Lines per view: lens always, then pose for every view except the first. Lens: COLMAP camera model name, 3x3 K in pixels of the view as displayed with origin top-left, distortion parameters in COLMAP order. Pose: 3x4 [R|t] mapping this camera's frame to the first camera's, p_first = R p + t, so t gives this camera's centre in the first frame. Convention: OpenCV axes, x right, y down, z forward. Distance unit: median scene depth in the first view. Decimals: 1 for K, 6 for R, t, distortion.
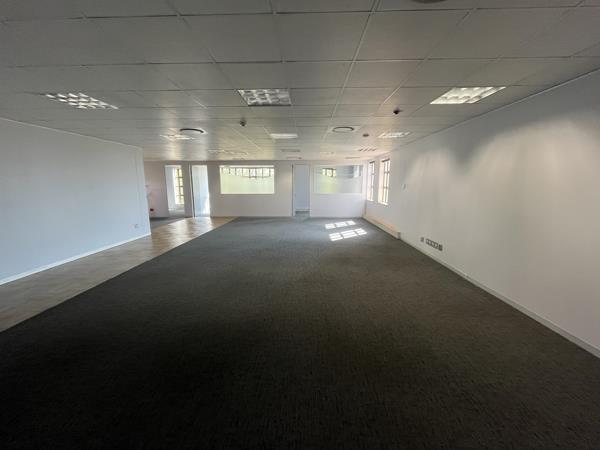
lens RADIAL K [[243.9, 0, 303.6], [0, 243.9, 225.0], [0, 0, 1]] dist [0.018688, -0.000283]
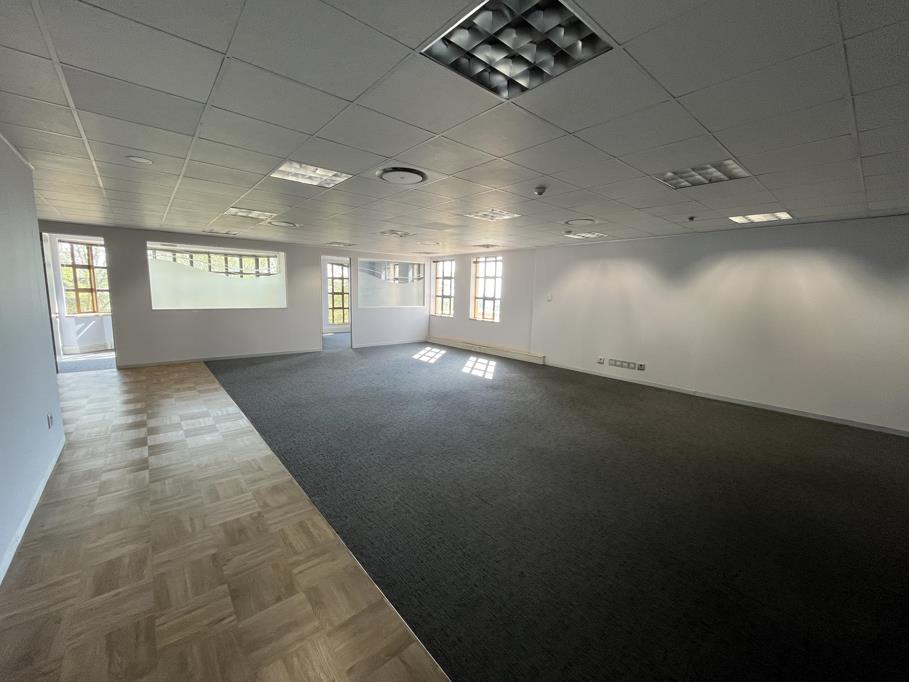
lens RADIAL K [[369.5, 0, 453.8], [0, 369.5, 345.6], [0, 0, 1]] dist [0.018688, -0.000283]
pose [[0.747382, -0.082080, 0.659305, -0.389698], [0.087651, 0.995847, 0.024617, -0.037744], [-0.658587, 0.039391, 0.751473, 0.186054]]
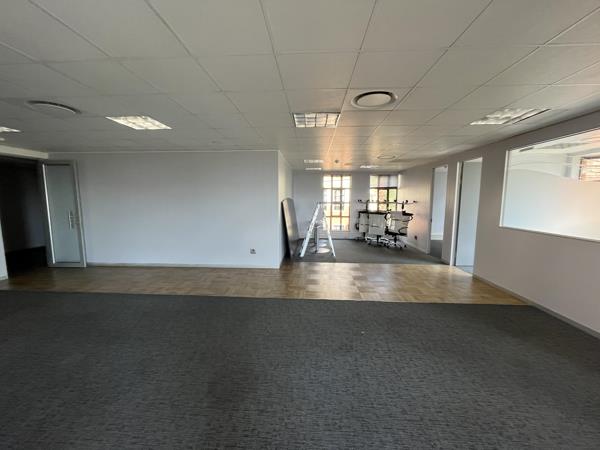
lens RADIAL K [[243.9, 0, 300.9], [0, 243.9, 225.3], [0, 0, 1]] dist [0.018688, -0.000283]
pose [[-0.025981, 0.100648, -0.994583, 0.057713], [-0.168067, 0.980317, 0.103595, -0.119080], [0.985433, 0.169848, -0.008554, 0.715373]]
